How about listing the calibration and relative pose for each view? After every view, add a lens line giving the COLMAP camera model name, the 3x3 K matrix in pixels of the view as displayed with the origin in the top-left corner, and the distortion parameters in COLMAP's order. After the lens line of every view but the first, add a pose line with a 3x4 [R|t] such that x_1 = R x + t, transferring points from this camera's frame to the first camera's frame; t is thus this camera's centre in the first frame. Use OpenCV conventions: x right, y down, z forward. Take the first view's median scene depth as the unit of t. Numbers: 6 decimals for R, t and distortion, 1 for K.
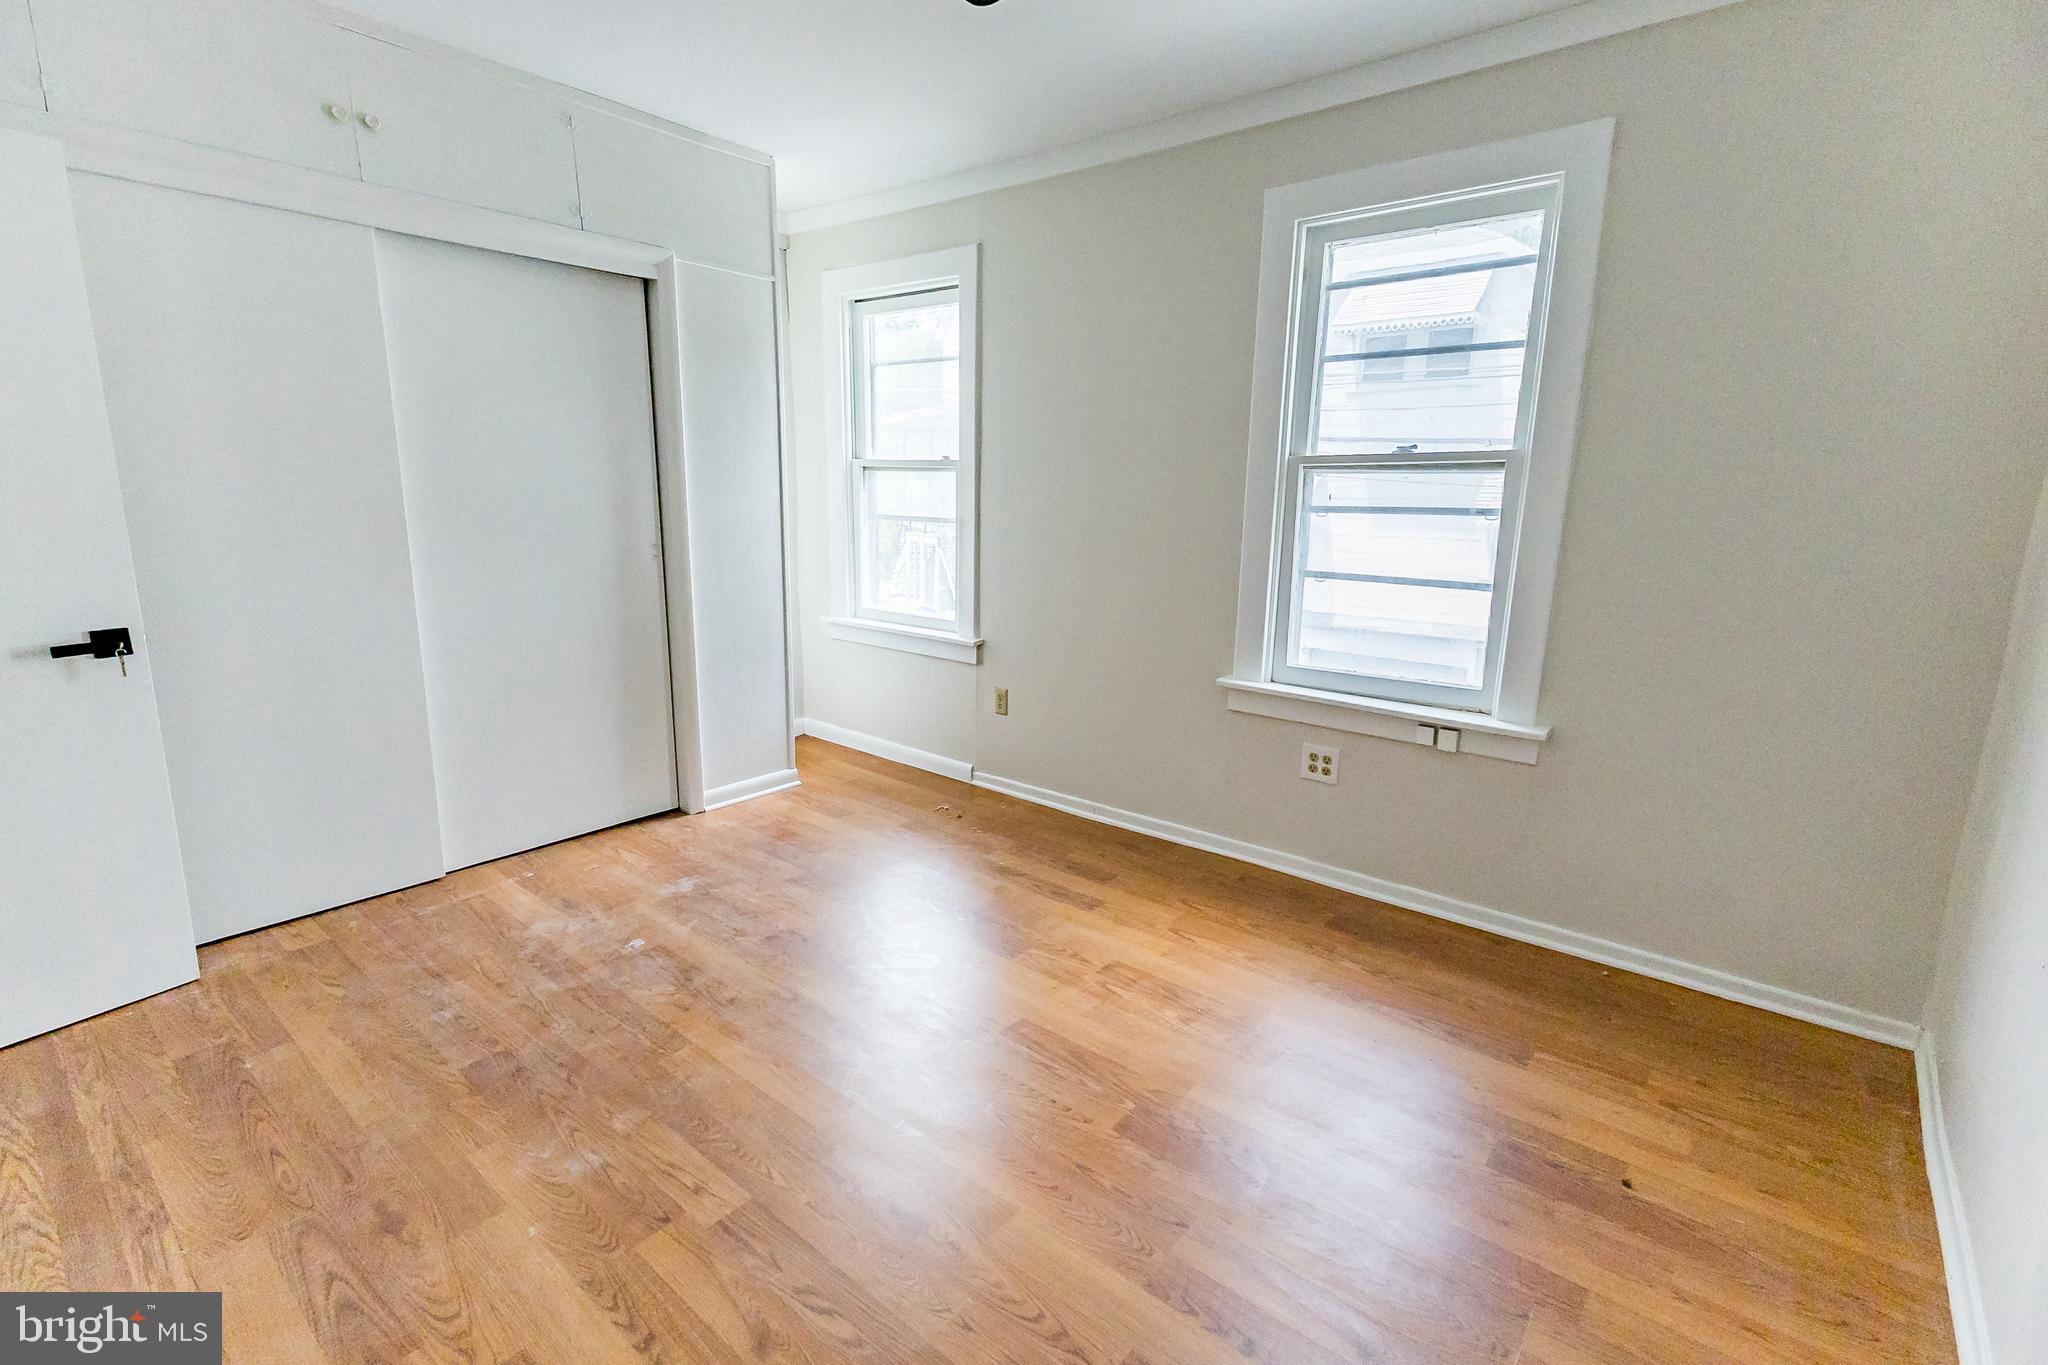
lens RADIAL K [[922.0, 0, 1026.0], [0, 922.0, 679.0], [0, 0, 1]] dist [0.010922, 0.000346]
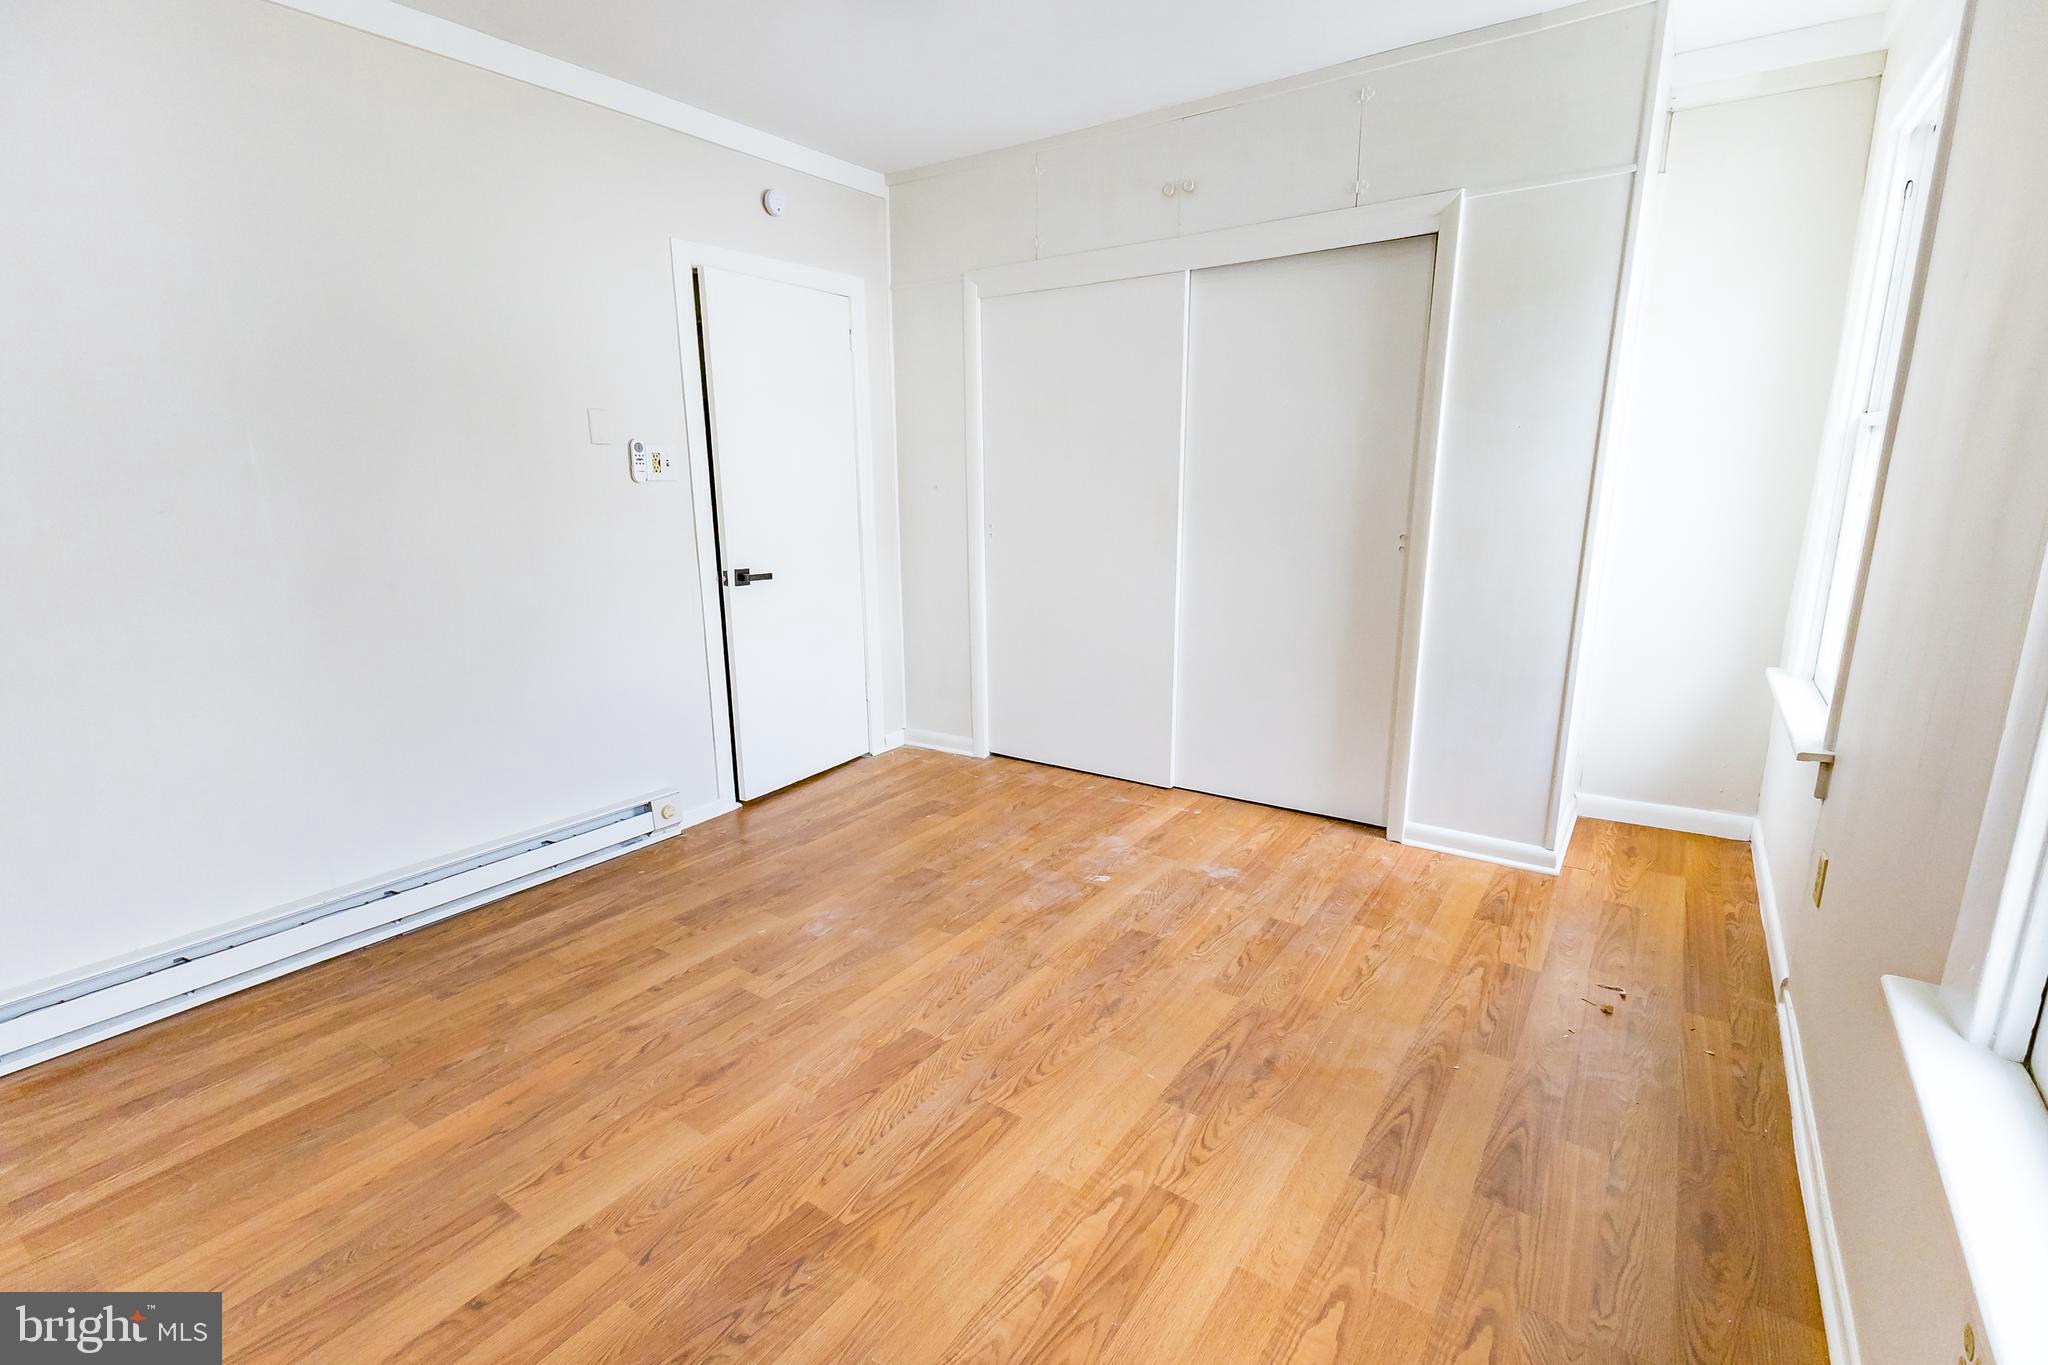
lens RADIAL K [[922.0, 0, 1026.7], [0, 922.0, 683.1], [0, 0, 1]] dist [0.010922, 0.000346]
pose [[0.087570, 0.208835, -0.974022, 0.607398], [-0.190974, 0.963162, 0.189336, -0.137893], [0.977681, 0.169433, 0.124226, 0.708286]]
